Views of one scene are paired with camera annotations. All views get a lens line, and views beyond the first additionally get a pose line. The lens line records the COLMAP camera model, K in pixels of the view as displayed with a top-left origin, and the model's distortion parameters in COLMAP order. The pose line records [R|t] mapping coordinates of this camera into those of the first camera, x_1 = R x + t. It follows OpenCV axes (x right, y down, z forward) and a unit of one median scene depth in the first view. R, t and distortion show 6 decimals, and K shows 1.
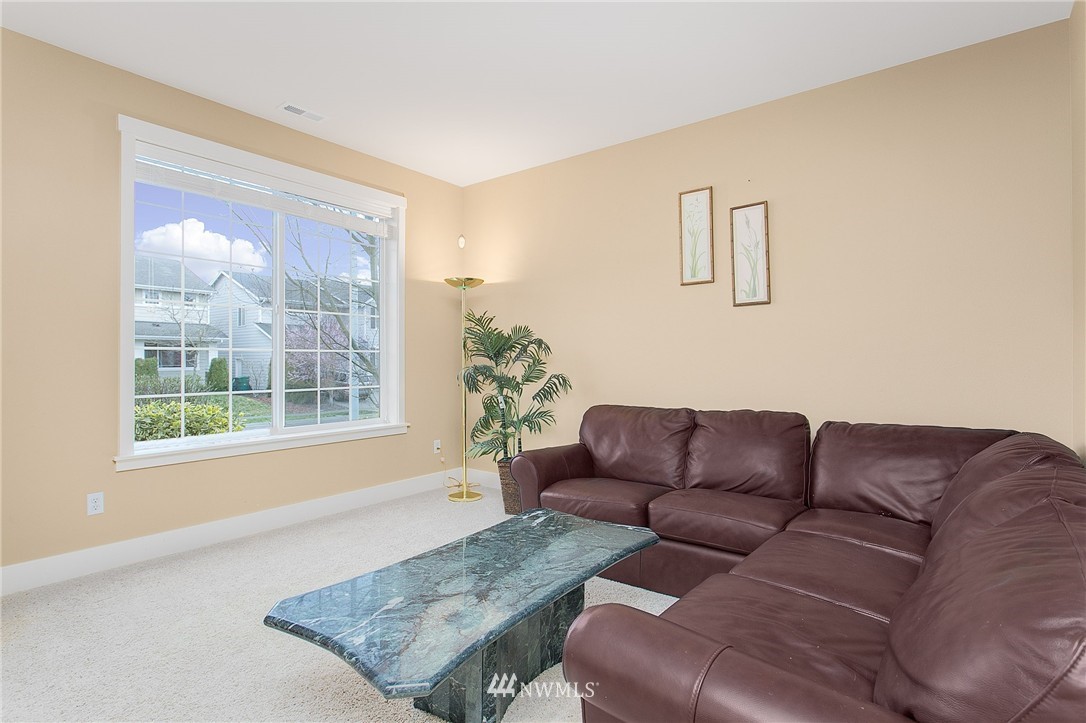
lens RADIAL K [[502.2, 0, 541.6], [0, 502.2, 357.2], [0, 0, 1]] dist [-0.002037, -0.000035]
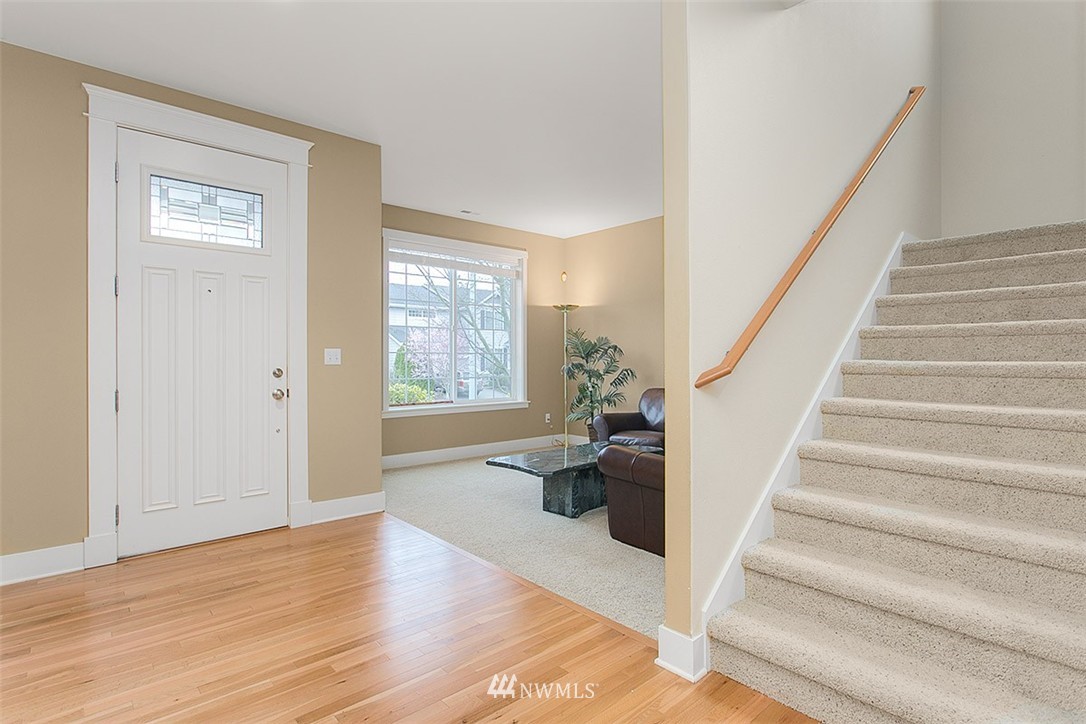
lens RADIAL K [[502.2, 0, 543.1], [0, 502.2, 361.0], [0, 0, 1]] dist [-0.002037, -0.000035]
pose [[0.979415, -0.001131, -0.201856, 0.088771], [0.003007, 0.999955, 0.008984, -0.003082], [0.201836, -0.009406, 0.979374, -0.524893]]
